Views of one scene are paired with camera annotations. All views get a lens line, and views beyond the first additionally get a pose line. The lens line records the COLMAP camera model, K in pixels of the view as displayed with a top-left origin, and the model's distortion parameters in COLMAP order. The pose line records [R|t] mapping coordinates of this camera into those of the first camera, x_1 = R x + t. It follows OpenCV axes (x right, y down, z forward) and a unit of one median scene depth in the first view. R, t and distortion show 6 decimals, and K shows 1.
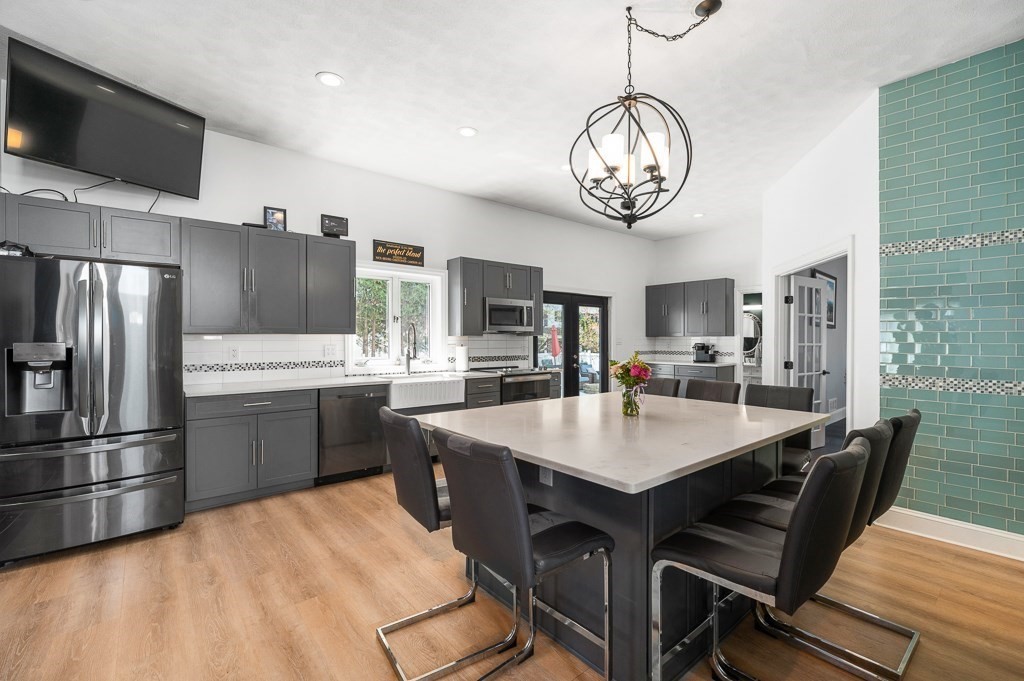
lens RADIAL K [[447.1, 0, 514.2], [0, 447.1, 337.4], [0, 0, 1]] dist [0.000383, 0.000014]
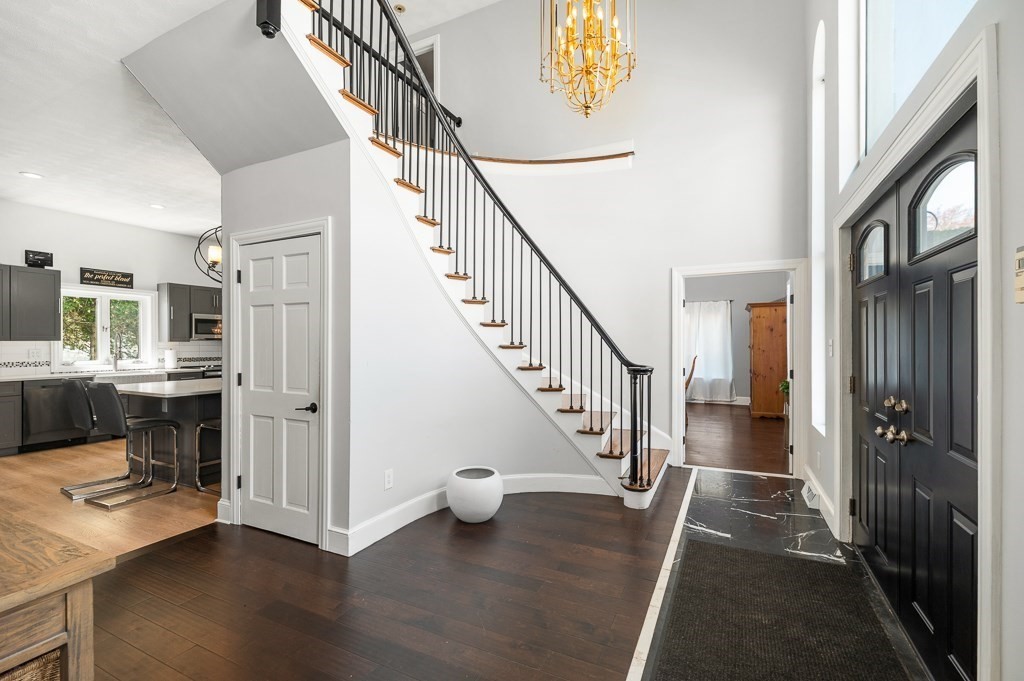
lens RADIAL K [[447.1, 0, 513.7], [0, 447.1, 343.0], [0, 0, 1]] dist [0.000383, 0.000014]
pose [[0.914035, -0.000518, 0.405635, 0.297169], [-0.001308, 0.999990, 0.004225, -0.007428], [-0.405633, -0.004392, 0.914026, -0.671642]]
